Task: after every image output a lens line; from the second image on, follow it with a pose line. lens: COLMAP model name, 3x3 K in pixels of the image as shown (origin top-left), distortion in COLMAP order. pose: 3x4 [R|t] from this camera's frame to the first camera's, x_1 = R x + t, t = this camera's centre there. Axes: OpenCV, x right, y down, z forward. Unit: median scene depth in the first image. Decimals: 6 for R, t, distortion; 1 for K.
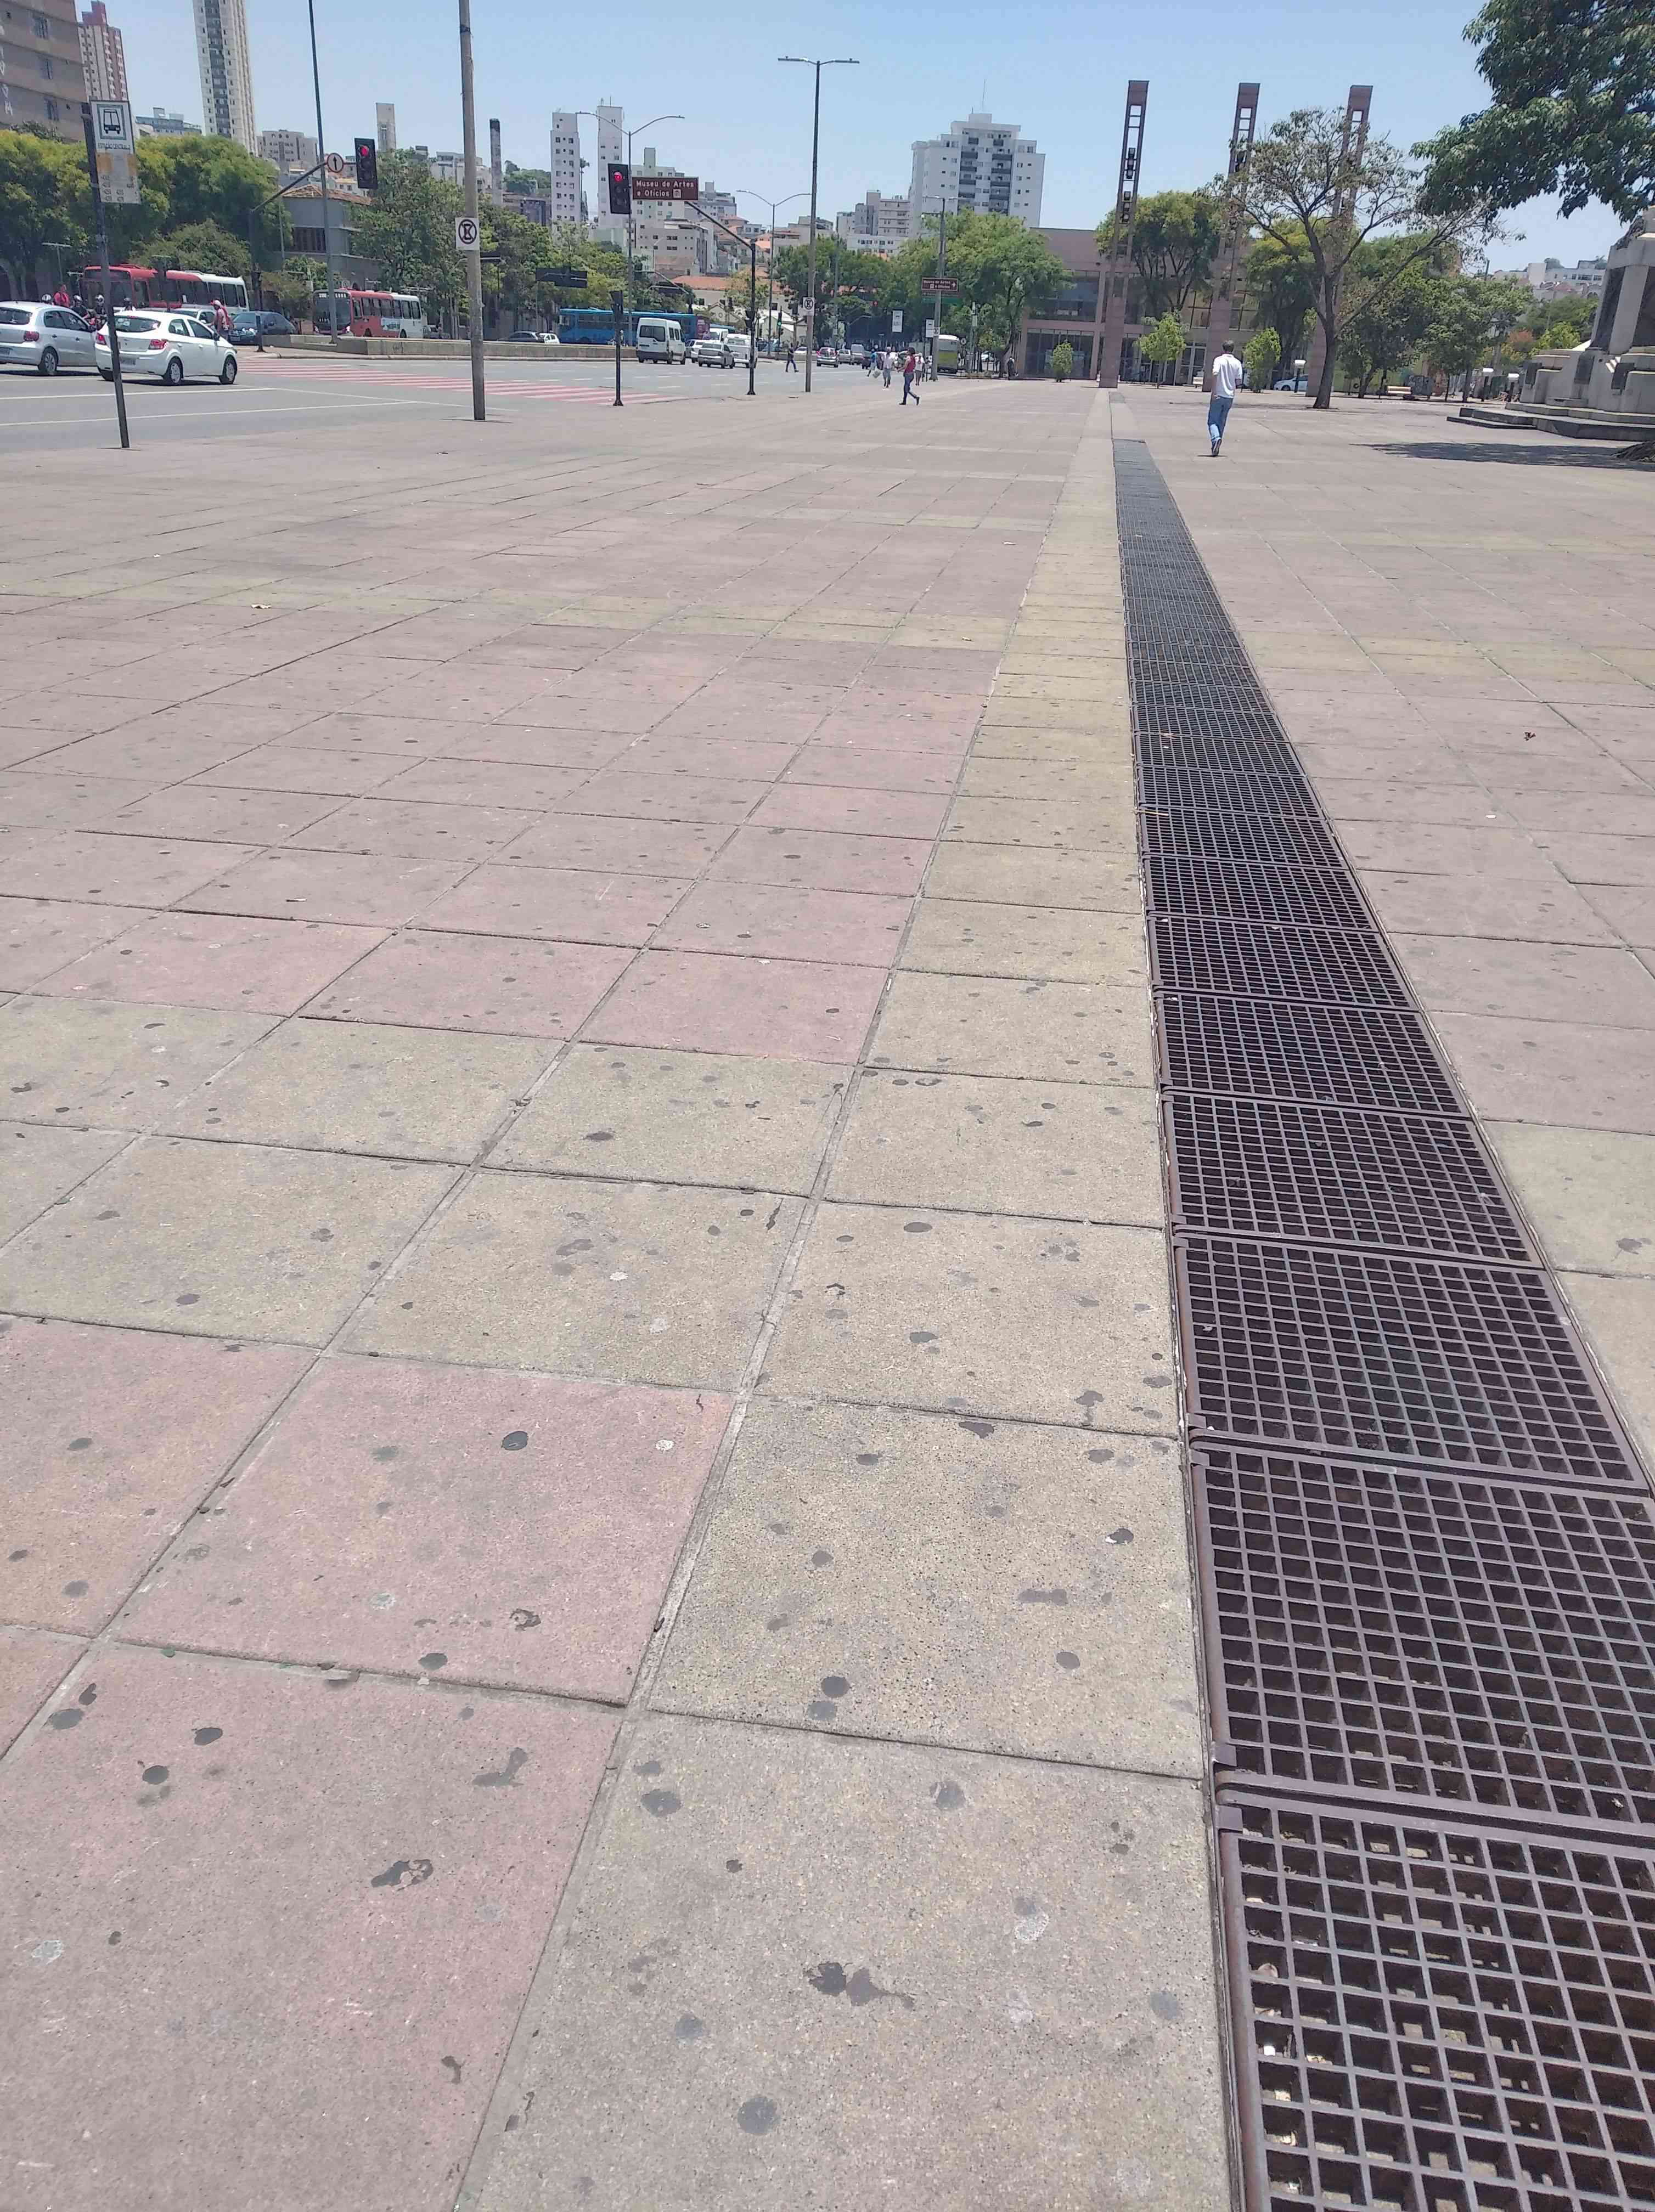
lens RADIAL K [[1612.8, 0, 827.5], [0, 1612.8, 1106.0], [0, 0, 1]] dist [-0.011290, -0.006105]
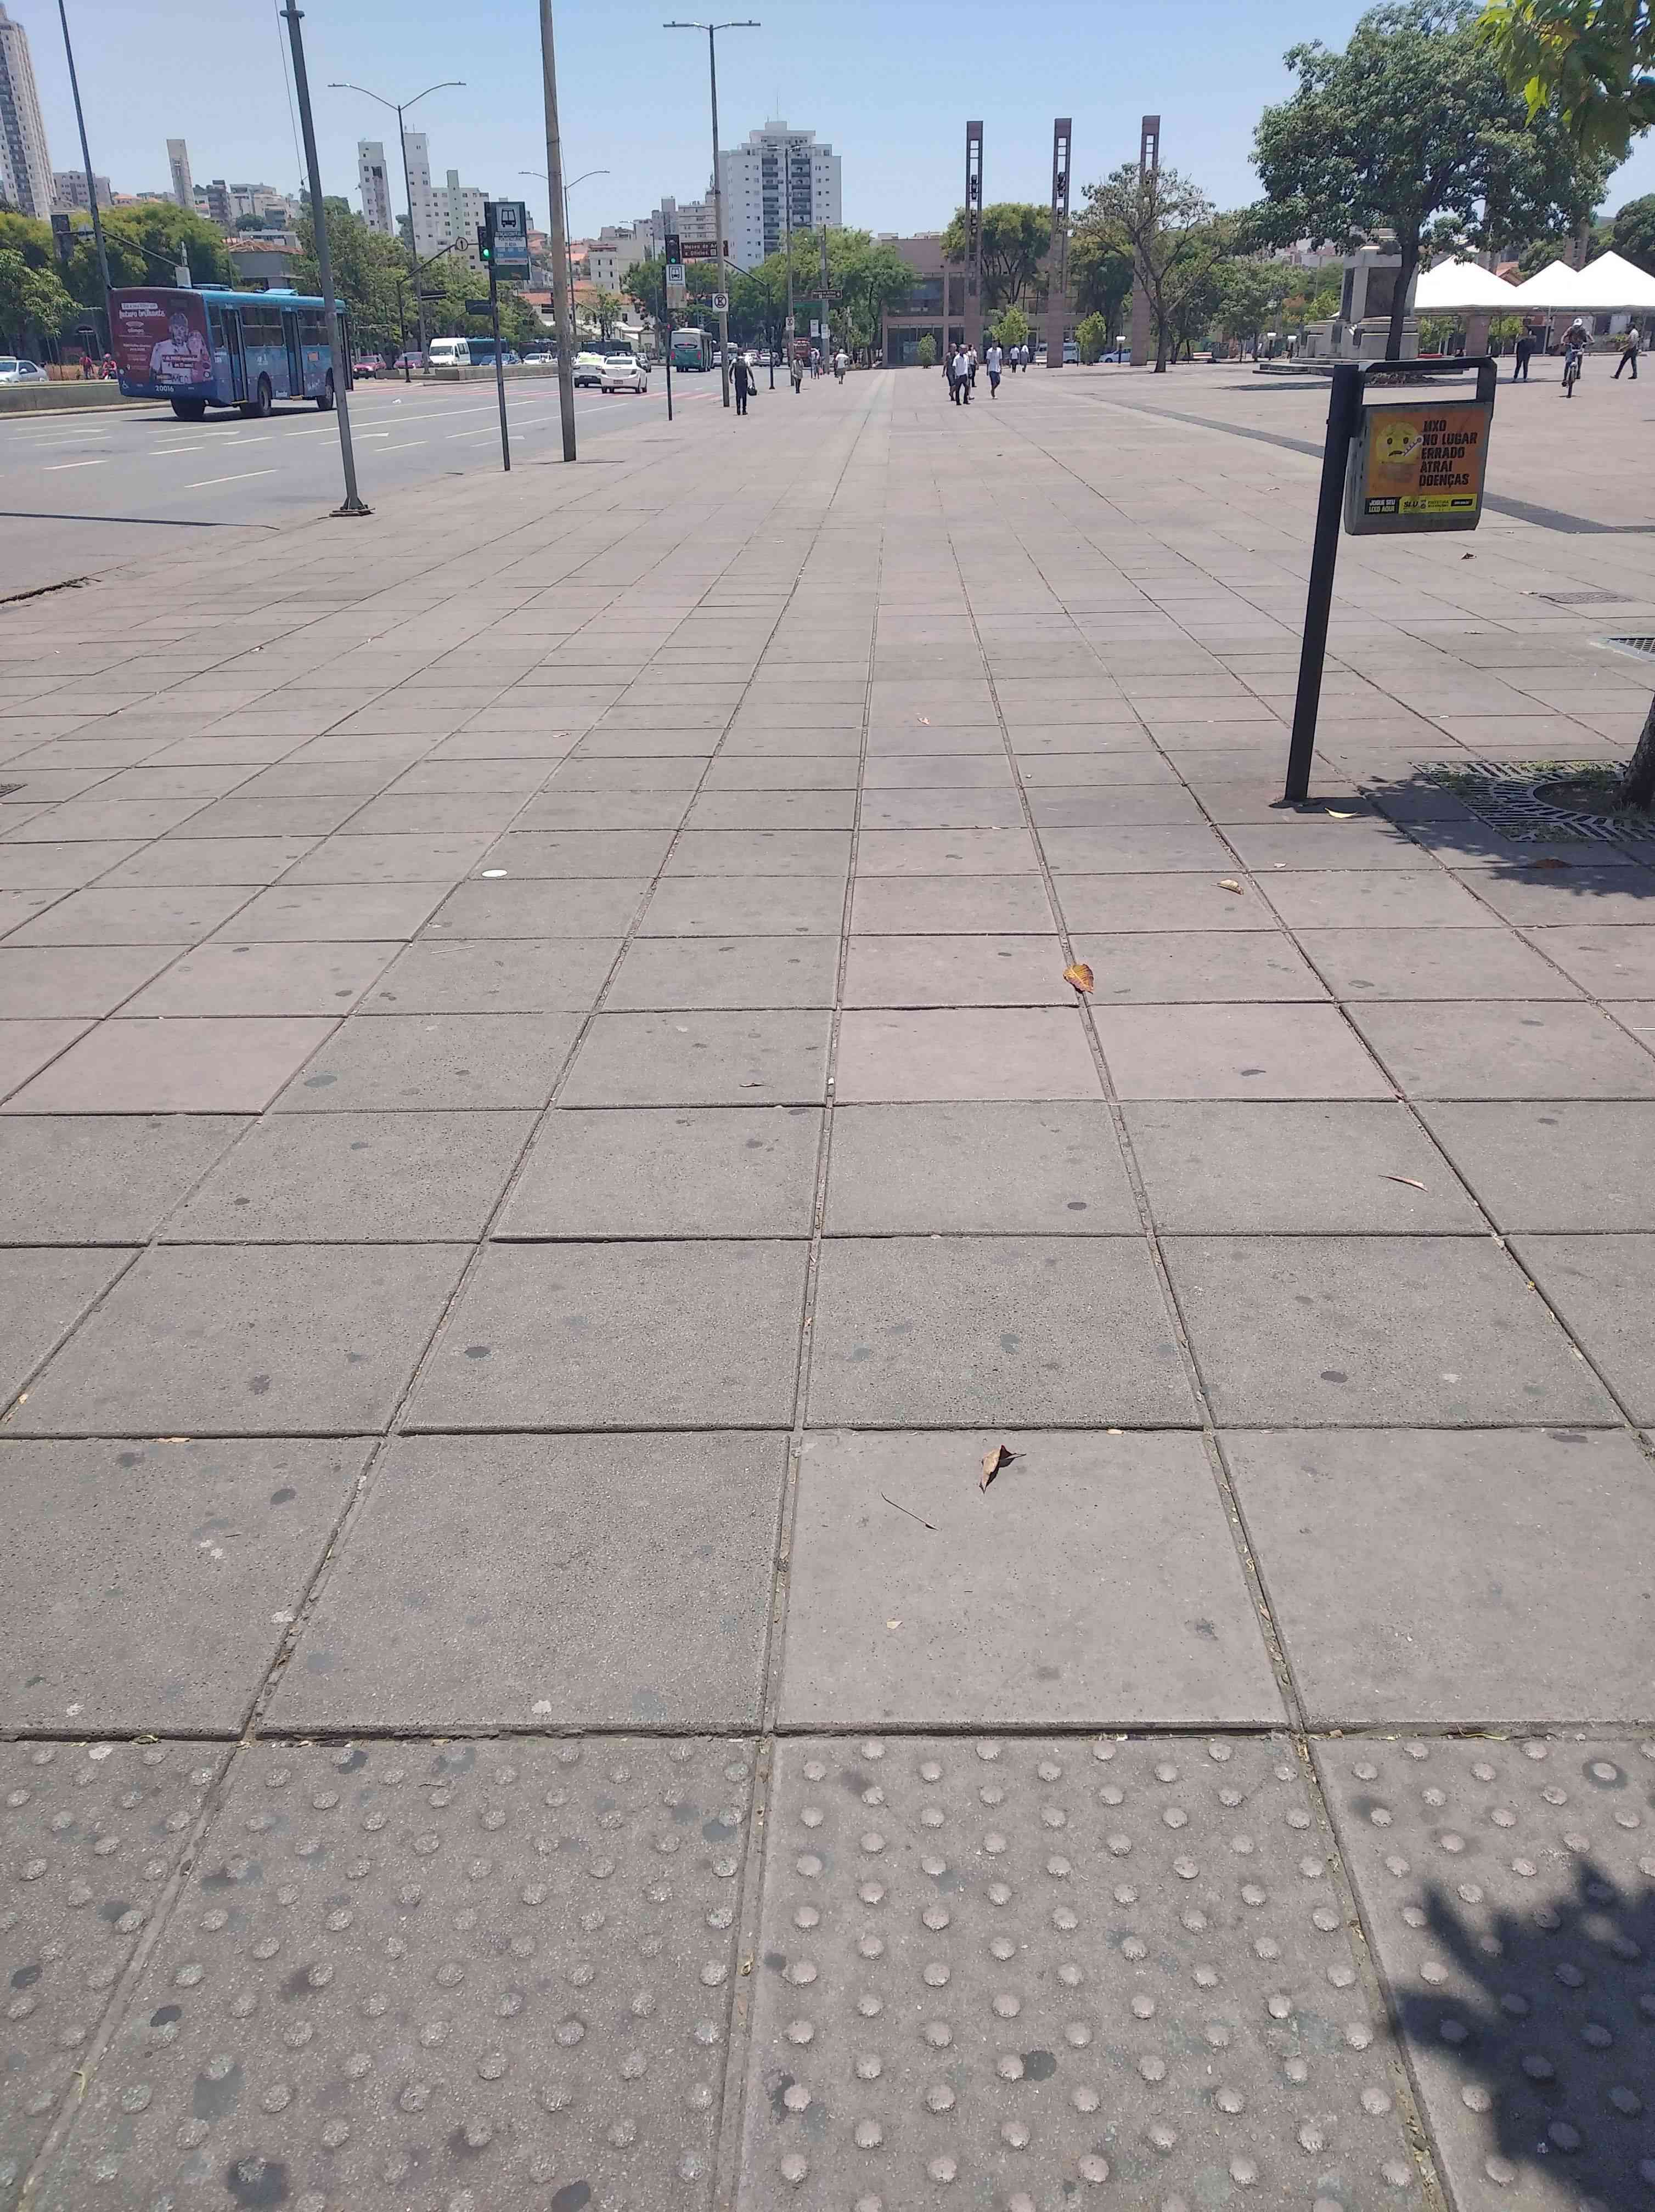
lens RADIAL K [[1612.8, 0, 827.5], [0, 1612.8, 1106.0], [0, 0, 1]] dist [-0.011290, -0.006105]
pose [[0.991420, -0.103957, 0.079242, -0.075498], [0.103885, 0.994577, 0.005039, 0.078261], [-0.079336, 0.003237, 0.996843, -0.176553]]
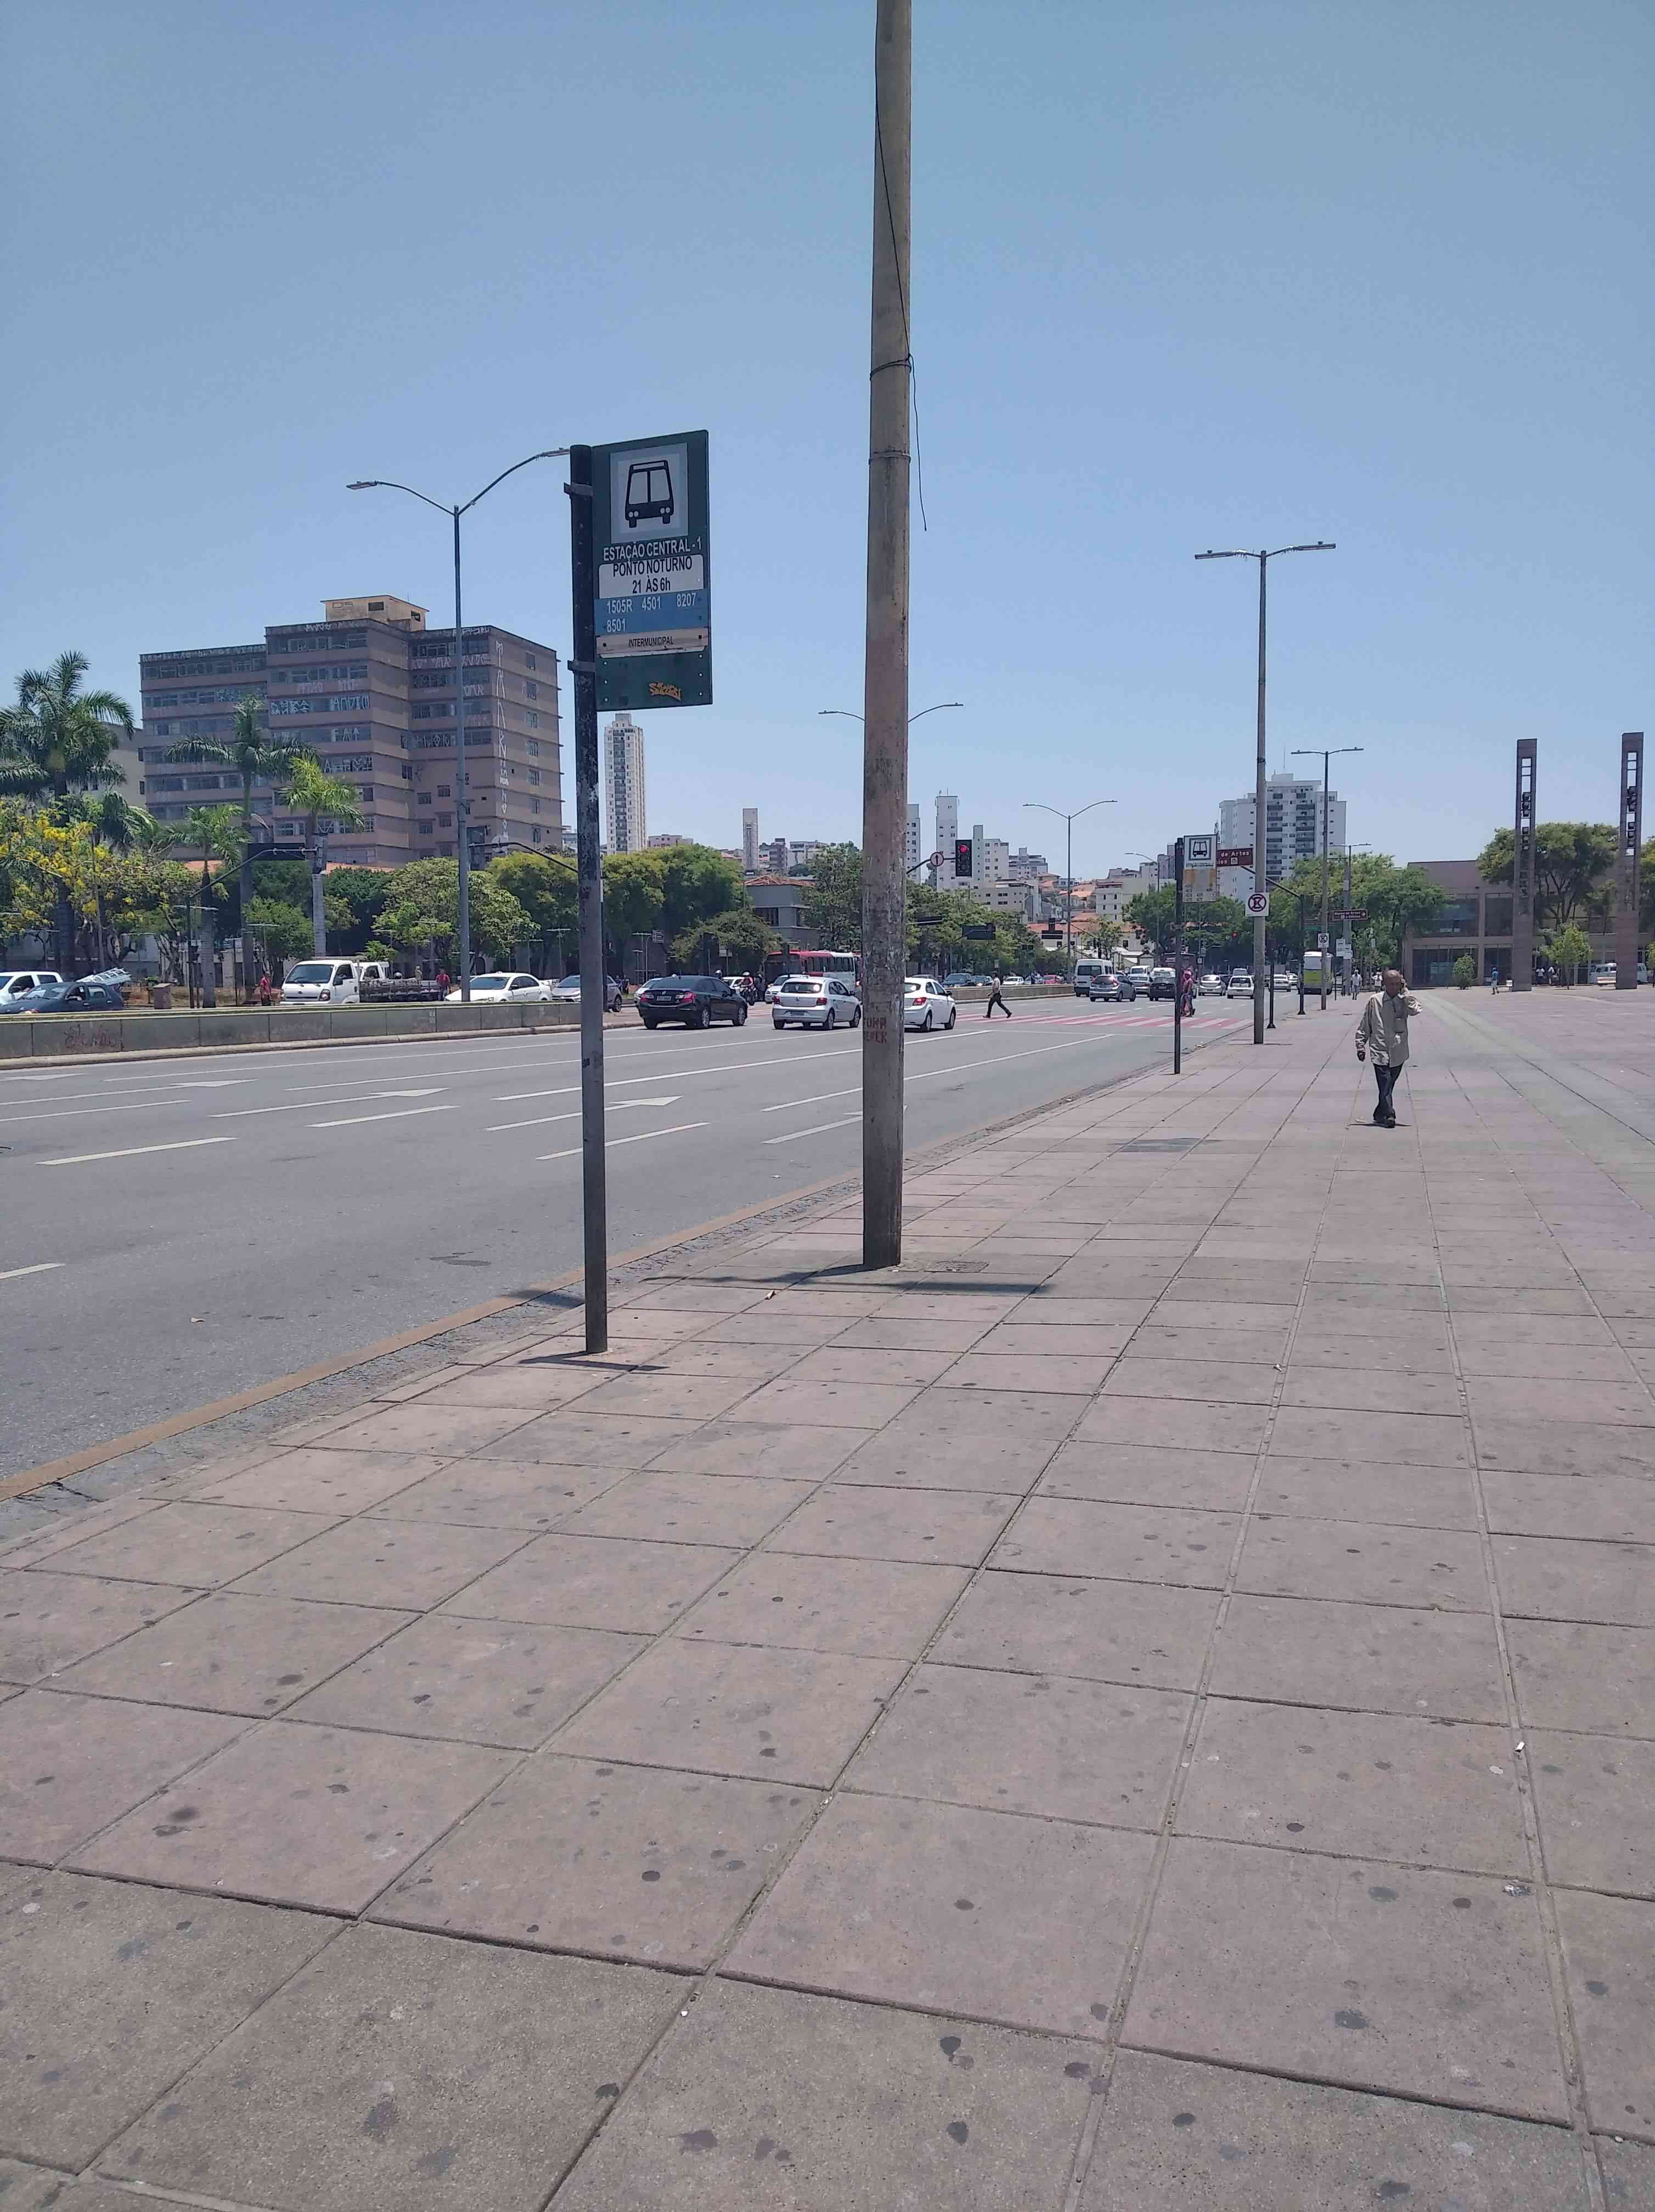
lens RADIAL K [[1612.3, 0, 825.8], [0, 1612.3, 1135.7], [0, 0, 1]] dist [0.008008, -0.006969]
pose [[0.982053, -0.044032, -0.183395, -0.073190], [-0.020955, 0.940874, -0.338107, 0.012221], [0.187439, 0.335882, 0.923066, -0.034943]]
